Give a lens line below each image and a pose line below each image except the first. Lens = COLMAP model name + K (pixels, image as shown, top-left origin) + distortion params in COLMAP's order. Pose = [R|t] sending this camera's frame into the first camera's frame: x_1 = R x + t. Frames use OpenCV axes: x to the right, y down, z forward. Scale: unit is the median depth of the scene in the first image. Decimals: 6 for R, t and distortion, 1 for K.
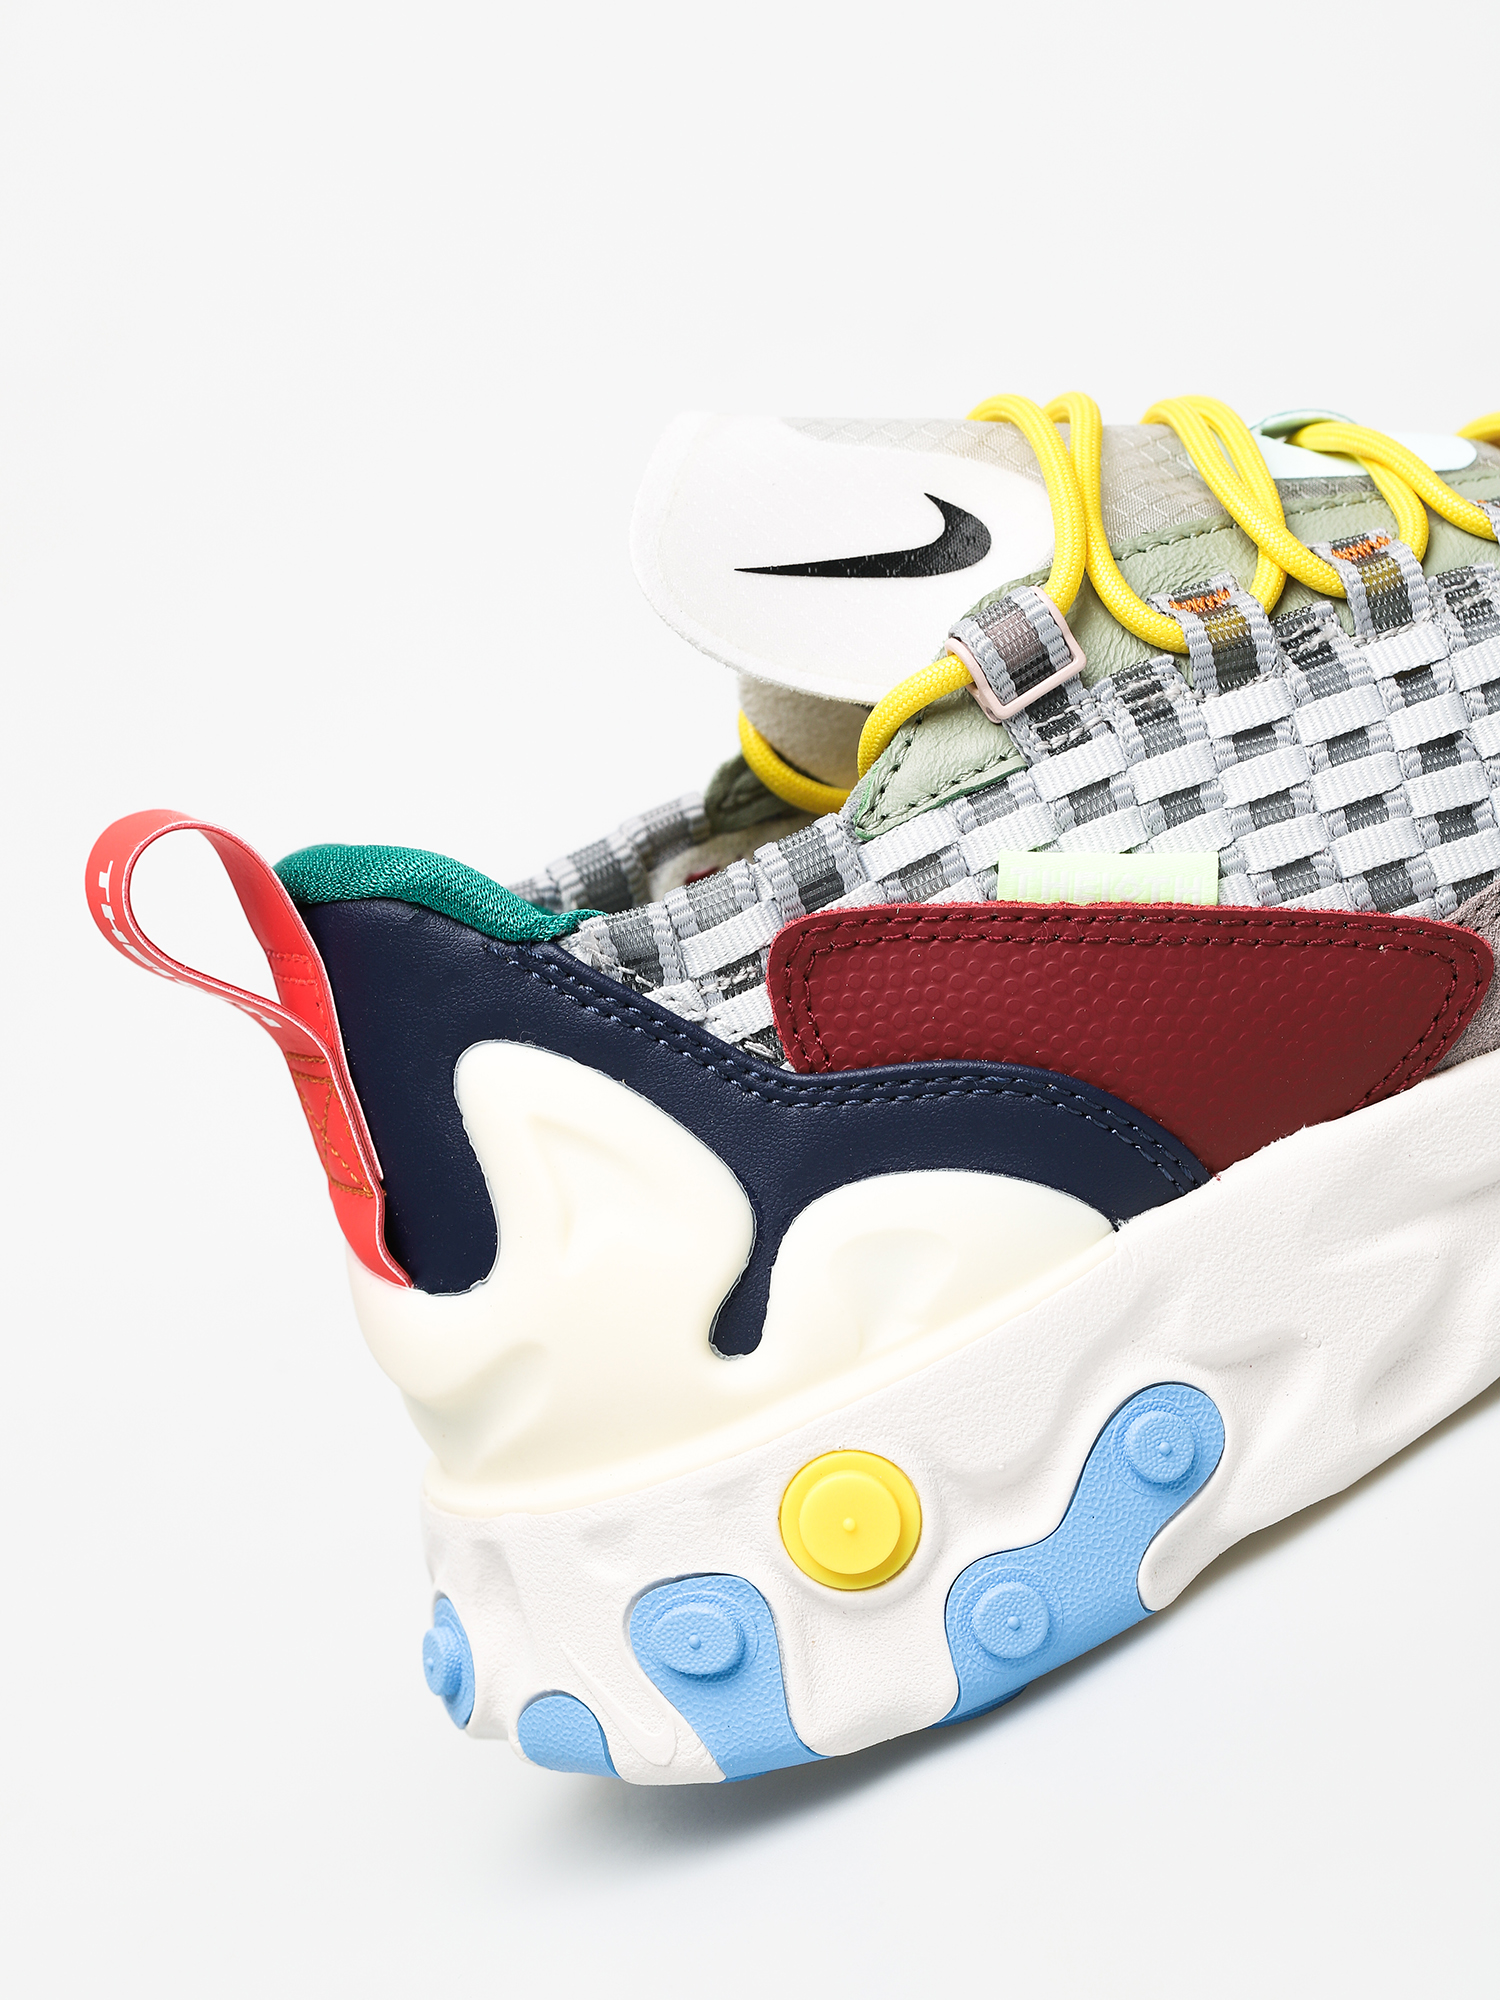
lens RADIAL K [[5628.8, 0, 750.0], [0, 5628.8, 1000.0], [0, 0, 1]] dist [0.059196, -0.410925]
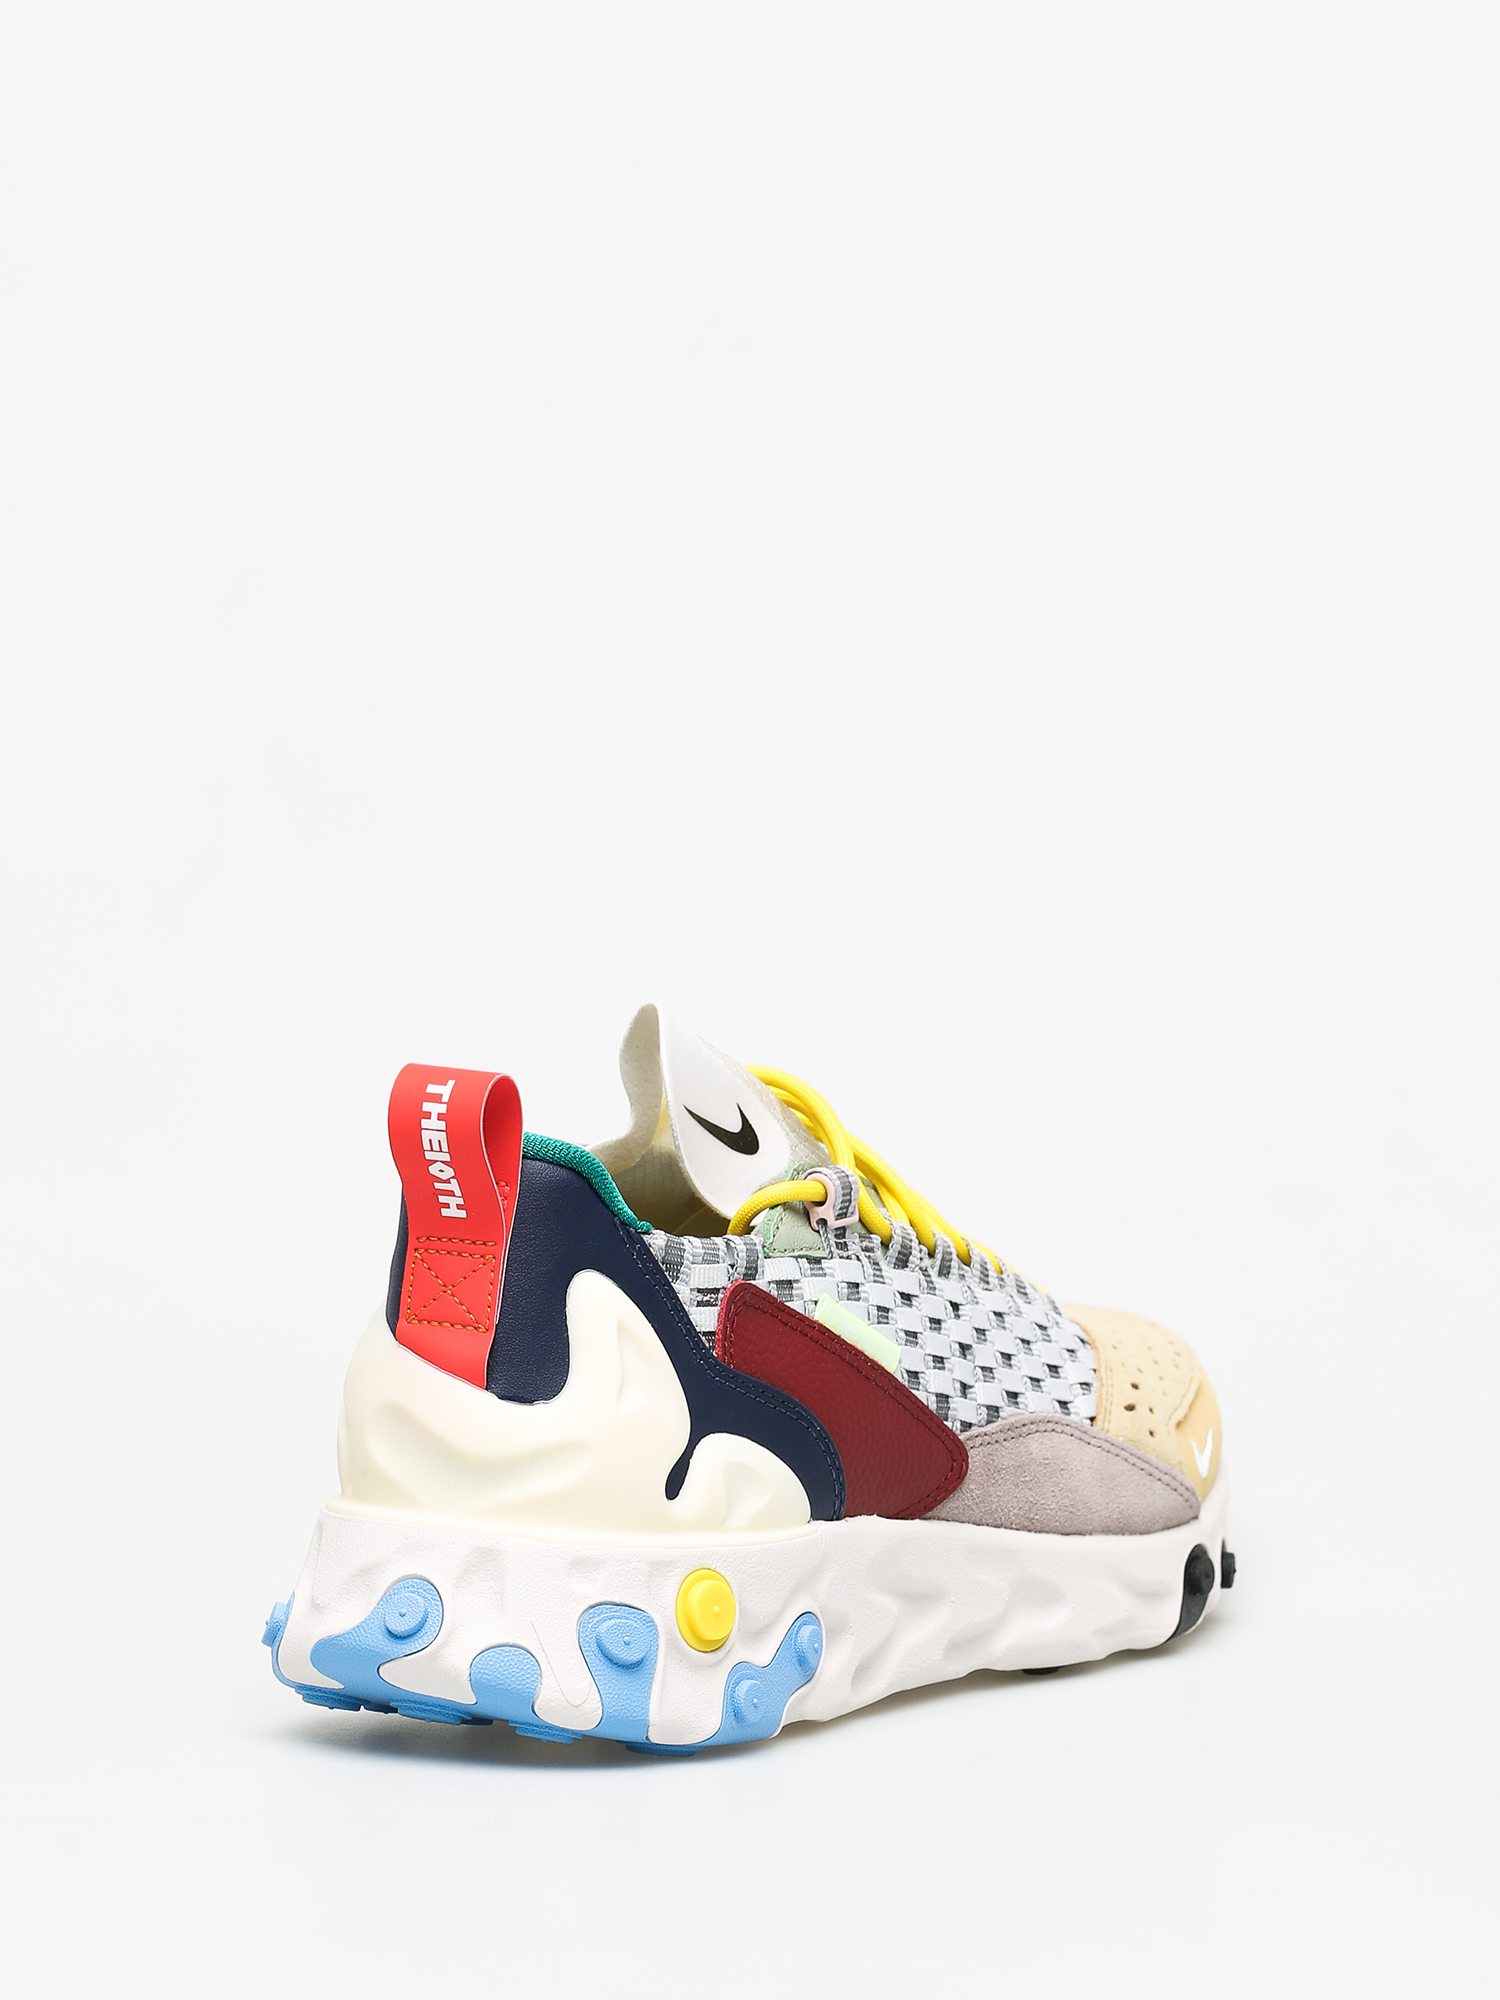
lens RADIAL K [[5628.8, 0, 750.0], [0, 5628.8, 1000.0], [0, 0, 1]] dist [0.059196, -0.410925]
pose [[0.720107, 0.435635, 0.540063, -0.957191], [-0.239283, 0.886509, -0.396038, 0.590999], [-0.651299, 0.155962, 0.742621, -0.291418]]
